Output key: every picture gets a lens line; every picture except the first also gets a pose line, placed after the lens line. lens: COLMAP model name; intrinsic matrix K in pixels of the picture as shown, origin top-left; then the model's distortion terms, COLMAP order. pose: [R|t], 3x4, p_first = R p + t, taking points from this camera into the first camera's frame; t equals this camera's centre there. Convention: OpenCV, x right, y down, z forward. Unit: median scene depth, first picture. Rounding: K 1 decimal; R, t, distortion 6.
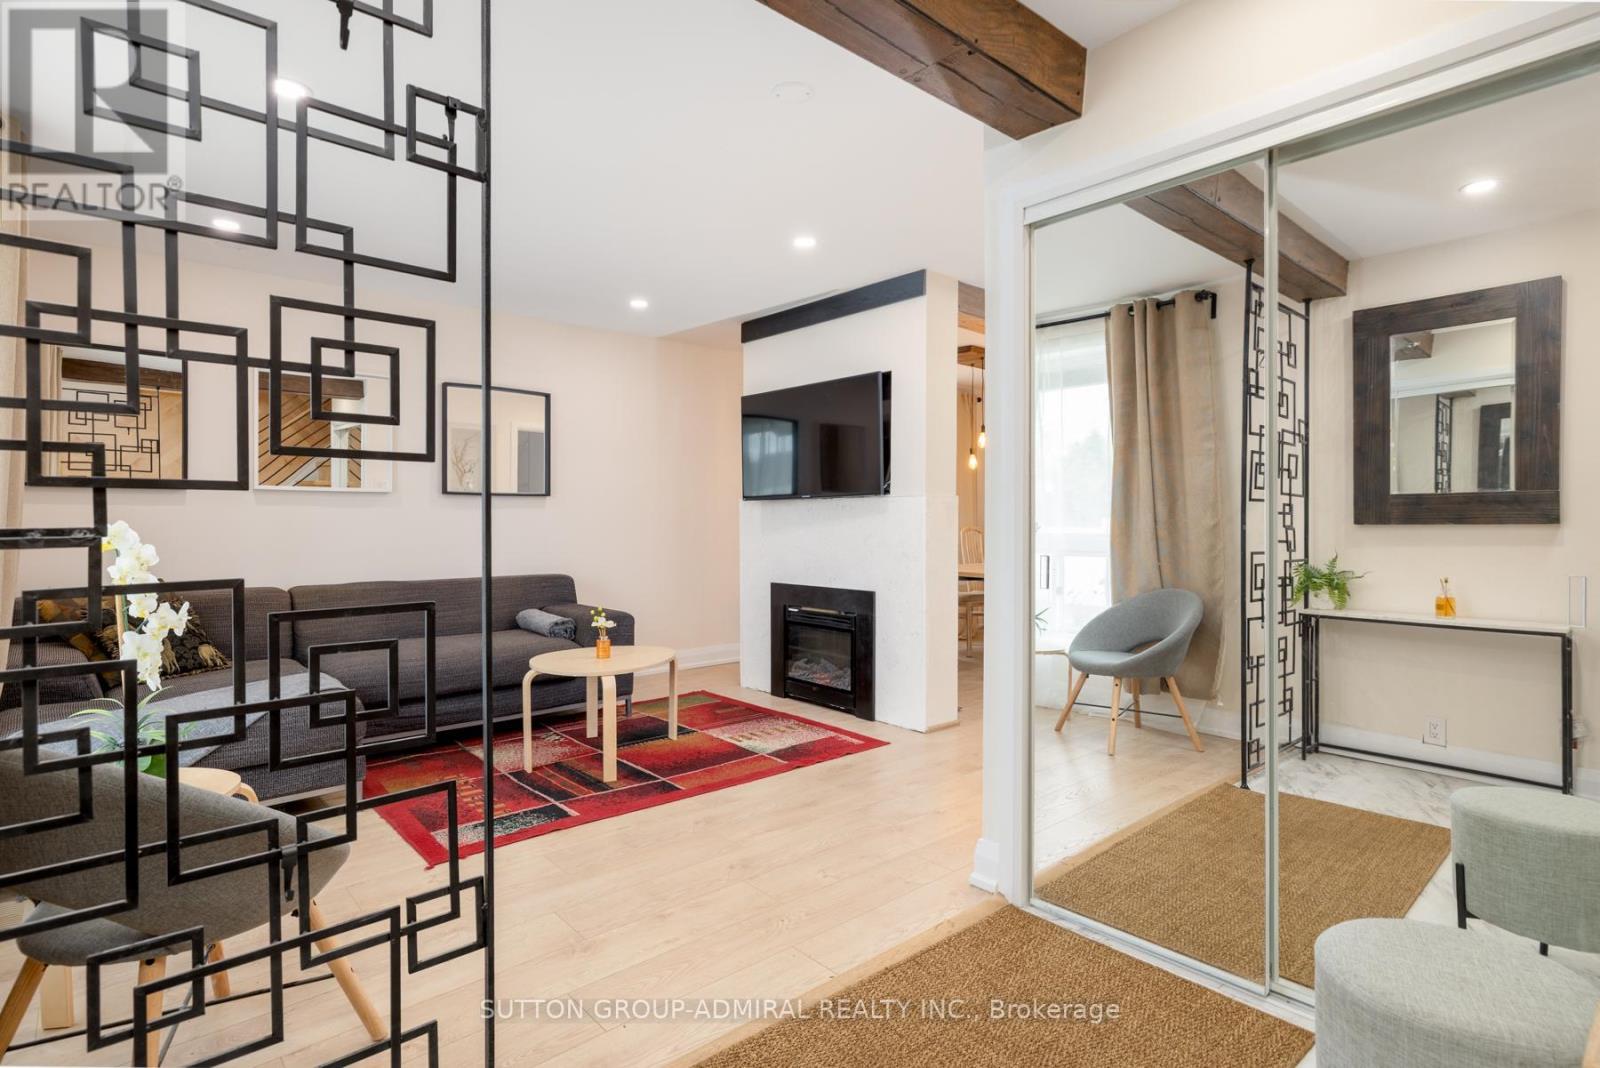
lens RADIAL K [[815.9, 0, 803.1], [0, 815.9, 529.8], [0, 0, 1]] dist [-0.000131, -0.000012]
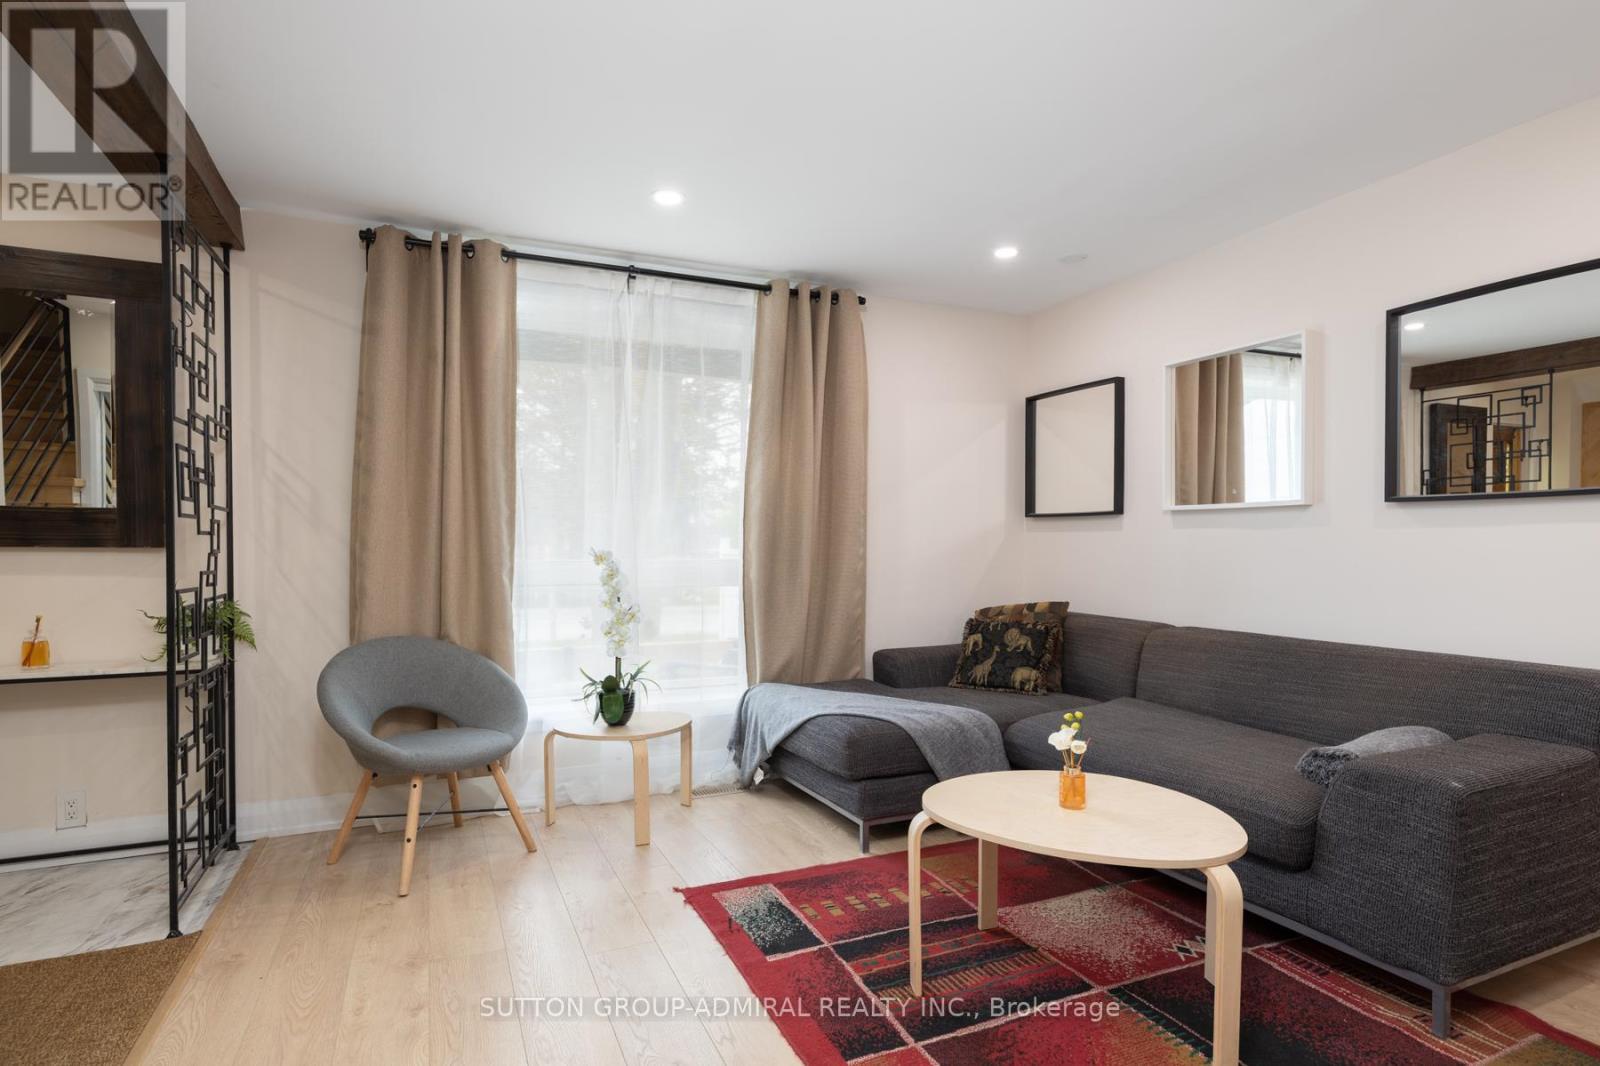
lens RADIAL K [[820.1, 0, 801.8], [0, 820.1, 541.0], [0, 0, 1]] dist [0.000220, 0.000063]
pose [[-0.301142, 0.005593, -0.953563, 0.348852], [-0.005888, 0.999953, 0.007725, -0.026641], [0.953561, 0.007941, -0.301095, 1.052358]]
